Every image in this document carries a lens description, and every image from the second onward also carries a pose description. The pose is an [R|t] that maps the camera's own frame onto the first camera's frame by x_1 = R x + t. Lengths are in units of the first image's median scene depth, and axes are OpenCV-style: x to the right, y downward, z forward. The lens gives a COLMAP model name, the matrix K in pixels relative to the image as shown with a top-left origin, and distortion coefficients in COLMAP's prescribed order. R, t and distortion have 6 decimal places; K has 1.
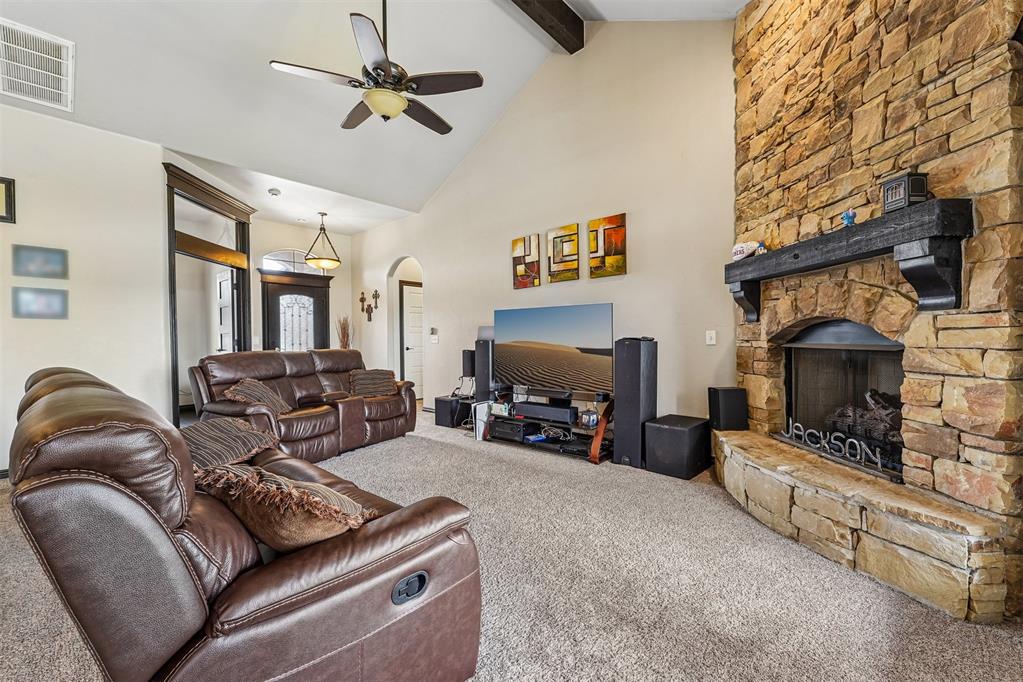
lens RADIAL K [[412.7, 0, 511.5], [0, 412.7, 341.0], [0, 0, 1]] dist [0.000292, 0.000039]
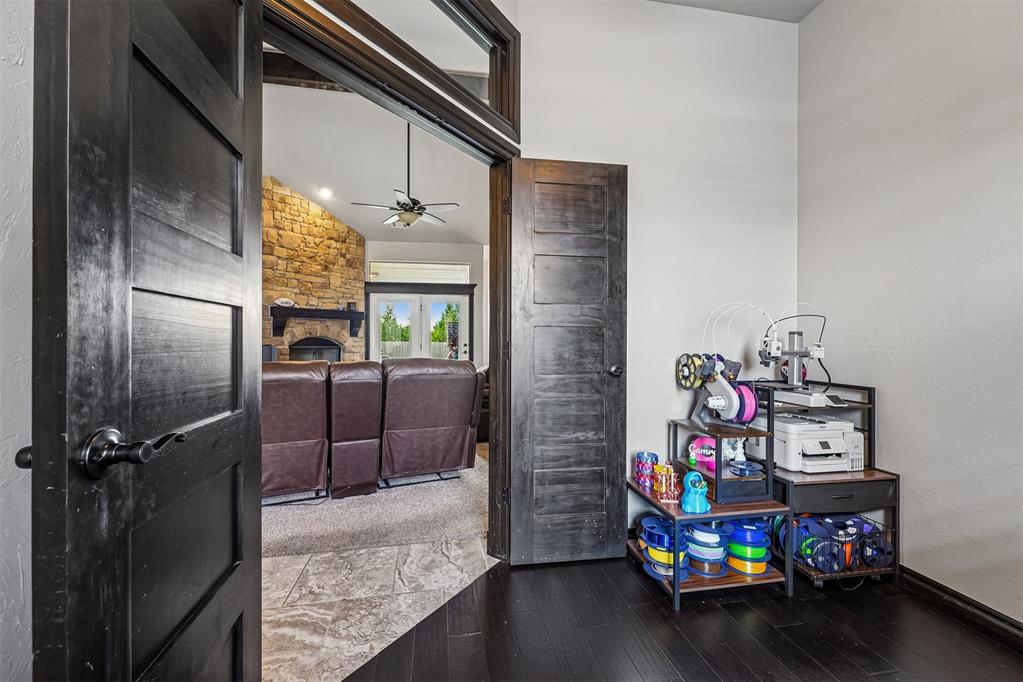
lens RADIAL K [[410.1, 0, 515.8], [0, 410.1, 341.1], [0, 0, 1]] dist [0.000206, -0.000096]
pose [[-0.798228, 0.011691, 0.602242, -1.348092], [0.014637, 0.999893, -0.000010, -0.004933], [-0.602178, 0.008808, -0.798313, 1.642371]]
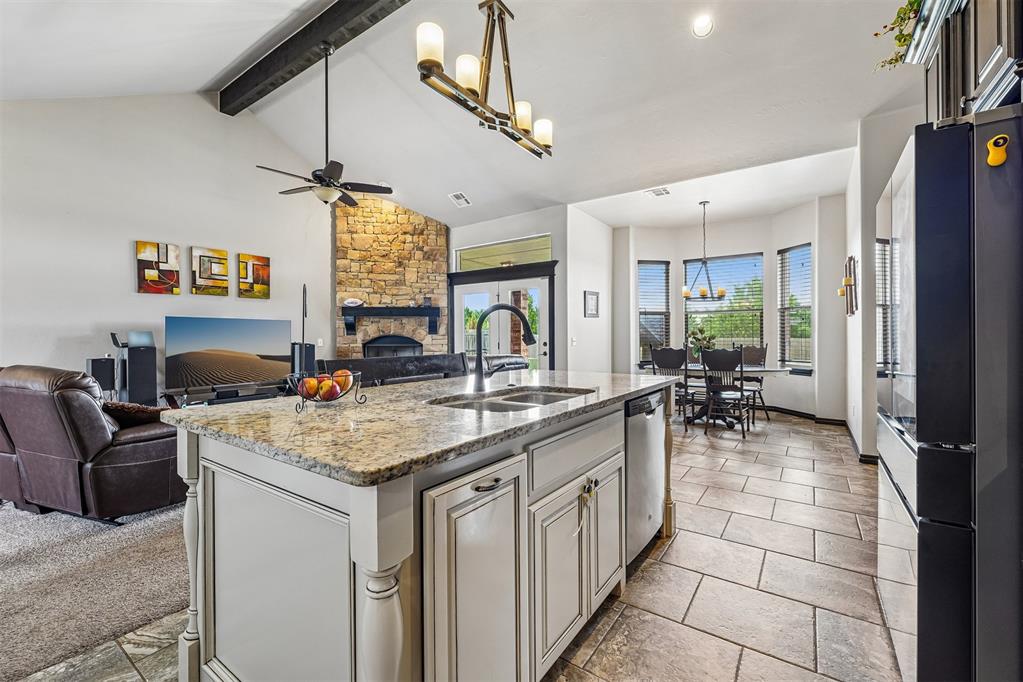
lens RADIAL K [[427.4, 0, 511.5], [0, 427.4, 341.0], [0, 0, 1]] dist [-0.000208, -0.000097]
pose [[-0.118398, -0.000507, 0.992966, -1.489153], [0.014882, 0.999887, 0.002285, -0.006052], [-0.992855, 0.015048, -0.118377, 0.374123]]
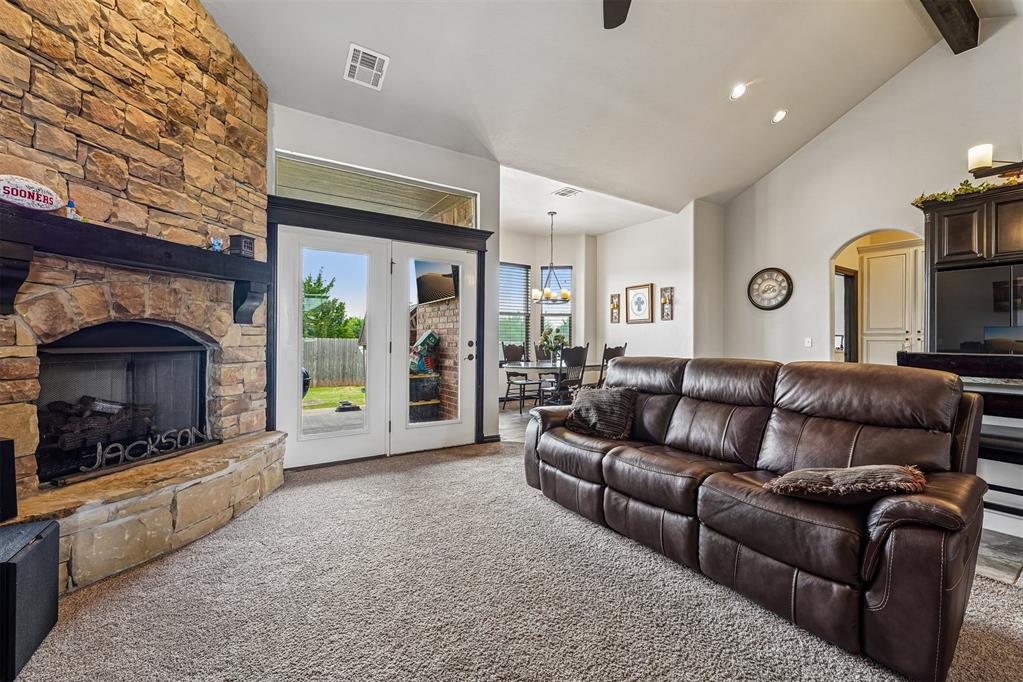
lens RADIAL K [[422.3, 0, 512.4], [0, 422.3, 336.8], [0, 0, 1]] dist [0.002006, 0.000344]
pose [[-0.968278, 0.007387, 0.249764, -0.217260], [0.007671, 0.999971, 0.000161, -0.007013], [-0.249756, 0.002072, -0.968307, 1.189480]]
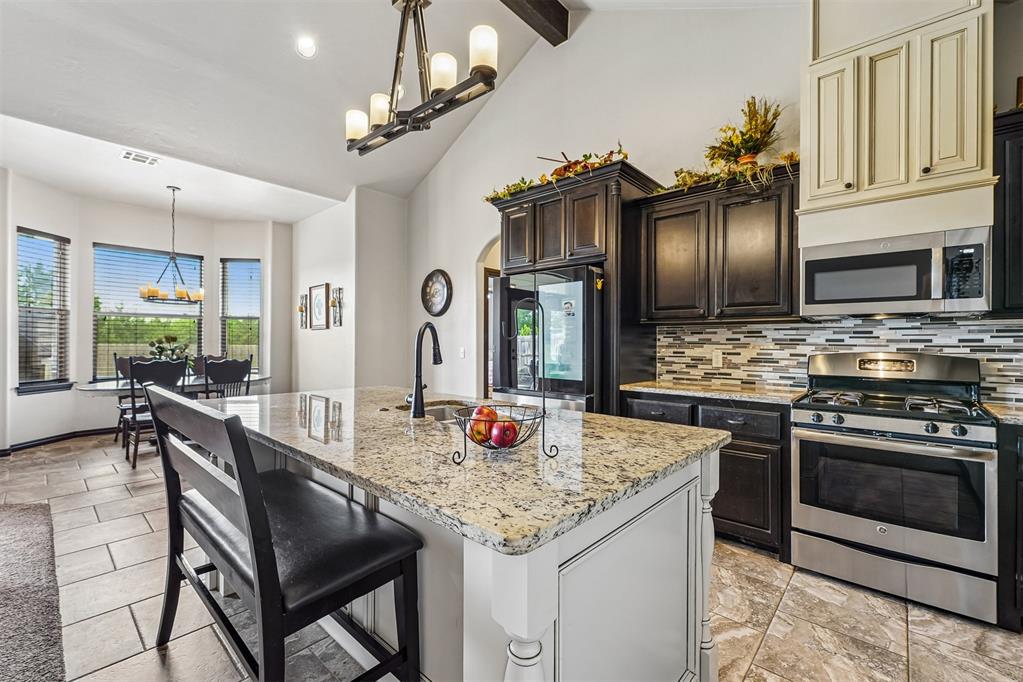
lens RADIAL K [[433.5, 0, 509.4], [0, 433.5, 344.3], [0, 0, 1]] dist [-0.000560, -0.000018]
pose [[-0.999945, 0.005732, 0.008757, -1.052431], [0.005834, 0.999915, 0.011632, -0.021284], [-0.008689, 0.011682, -0.999894, 0.852434]]
